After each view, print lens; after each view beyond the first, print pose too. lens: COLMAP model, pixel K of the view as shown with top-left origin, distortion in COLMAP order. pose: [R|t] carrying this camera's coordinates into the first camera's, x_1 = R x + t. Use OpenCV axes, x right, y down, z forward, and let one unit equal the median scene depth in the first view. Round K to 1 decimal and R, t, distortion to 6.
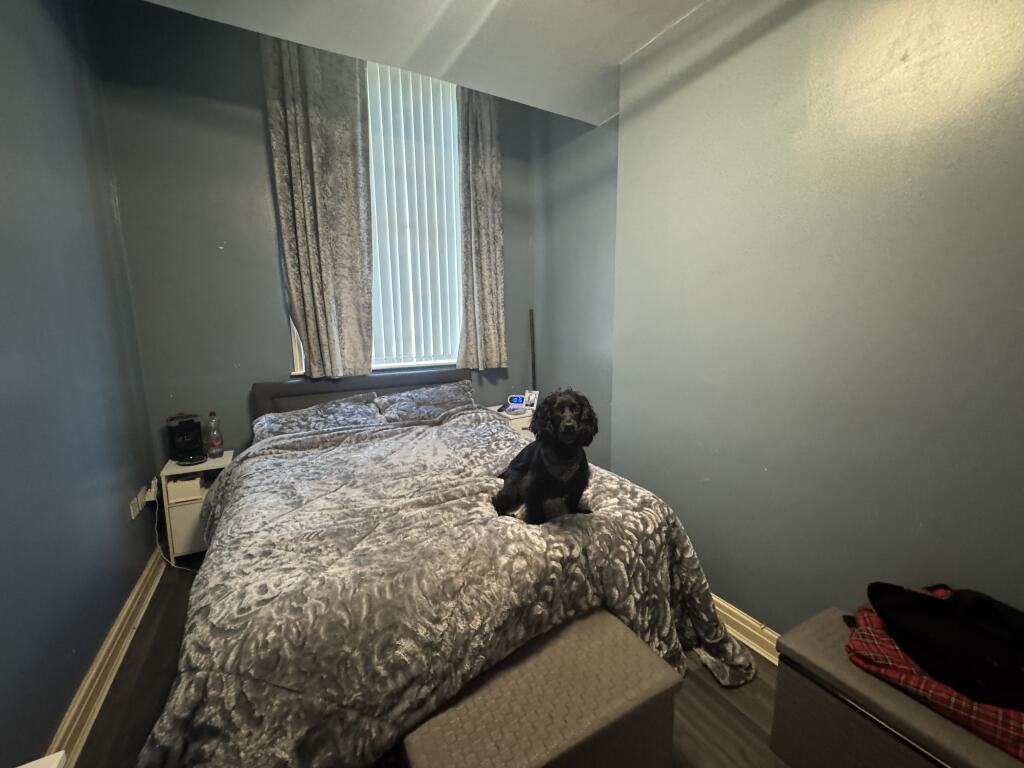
lens RADIAL K [[412.0, 0, 512.0], [0, 412.0, 384.0], [0, 0, 1]] dist [-0.000246, 0.000147]
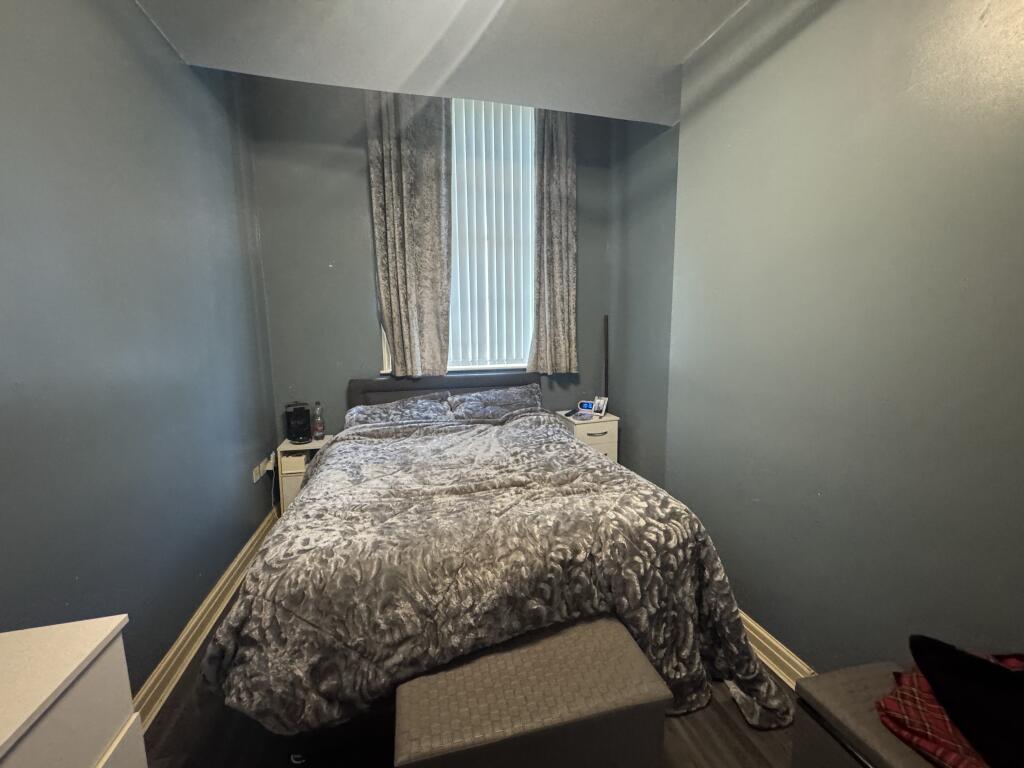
lens RADIAL K [[412.0, 0, 512.0], [0, 412.0, 384.0], [0, 0, 1]] dist [-0.000246, 0.000147]
pose [[0.965599, 0.038054, -0.257236, 0.152431], [-0.041790, 0.999085, -0.009069, 0.003950], [0.256655, 0.019507, 0.966306, -0.024919]]
